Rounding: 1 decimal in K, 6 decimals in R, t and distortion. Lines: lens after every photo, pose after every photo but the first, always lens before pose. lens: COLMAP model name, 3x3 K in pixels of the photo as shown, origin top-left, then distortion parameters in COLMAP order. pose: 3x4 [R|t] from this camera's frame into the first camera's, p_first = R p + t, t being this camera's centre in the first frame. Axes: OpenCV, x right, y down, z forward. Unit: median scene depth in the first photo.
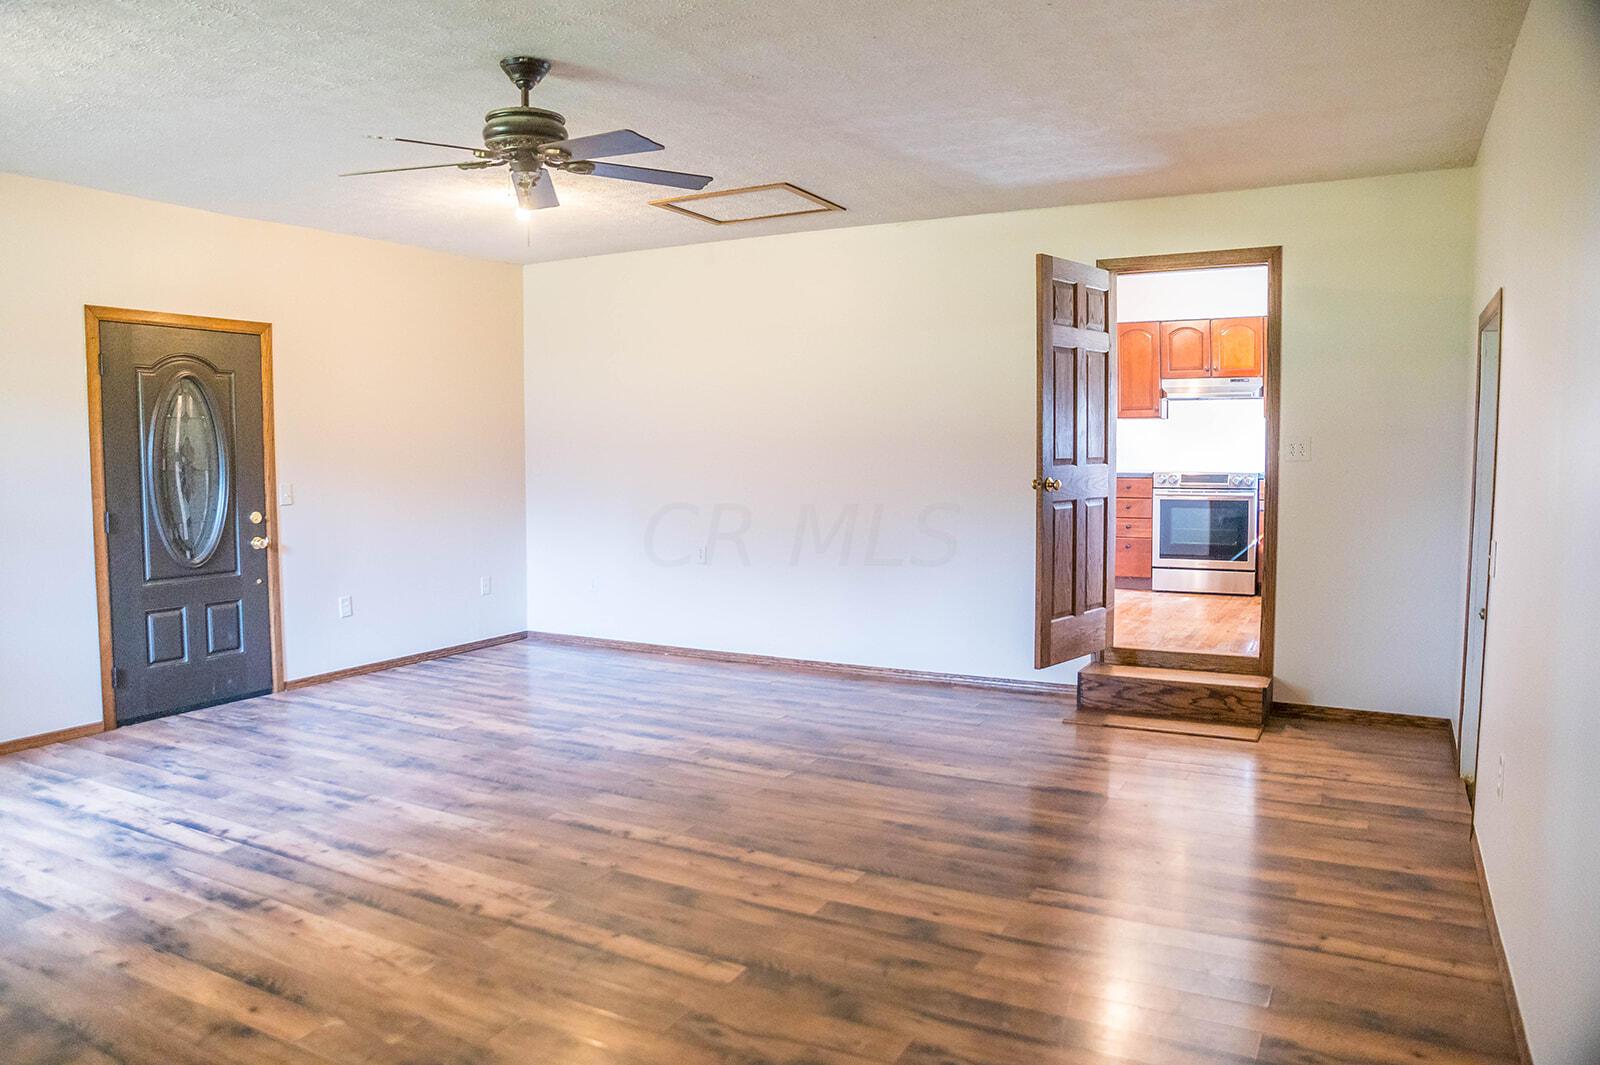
lens RADIAL K [[1110.0, 0, 789.0], [0, 1110.0, 529.4], [0, 0, 1]] dist [-0.143386, 0.108164]
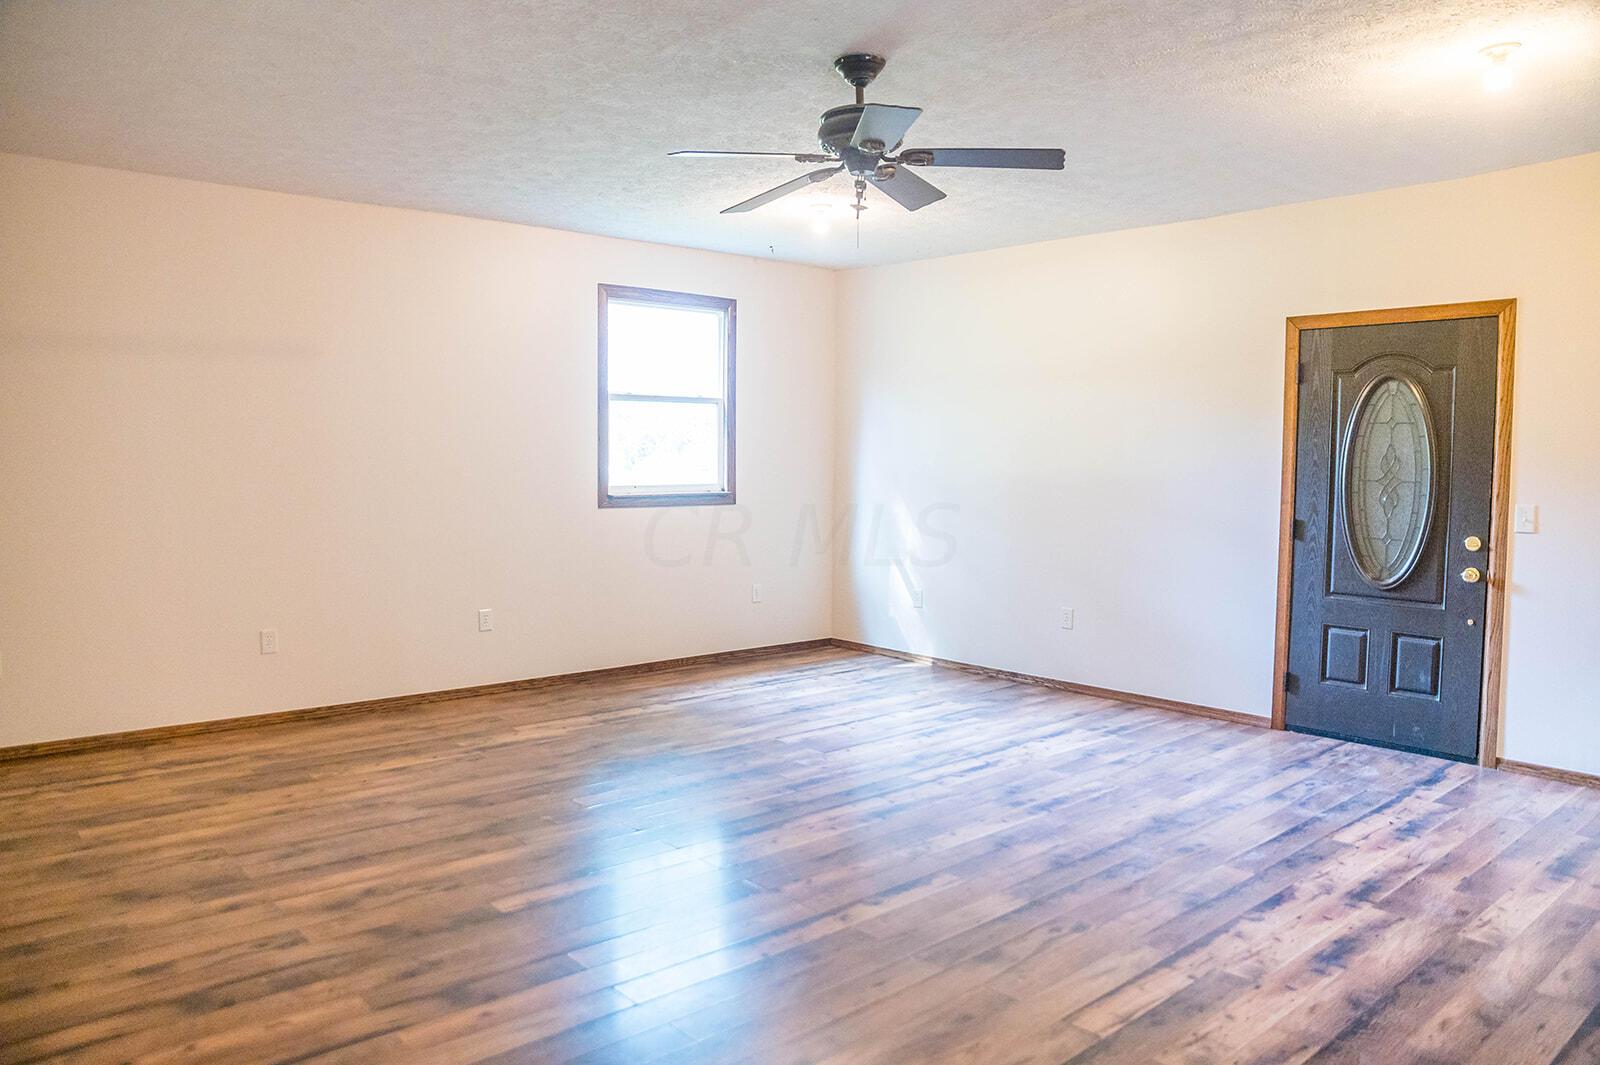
lens RADIAL K [[1110.0, 0, 789.0], [0, 1110.0, 529.4], [0, 0, 1]] dist [-0.143386, 0.108164]
pose [[-0.349921, 0.062632, -0.934683, 0.566352], [-0.073293, 0.992873, 0.093971, -0.077297], [0.933908, 0.101388, -0.342836, 1.036039]]
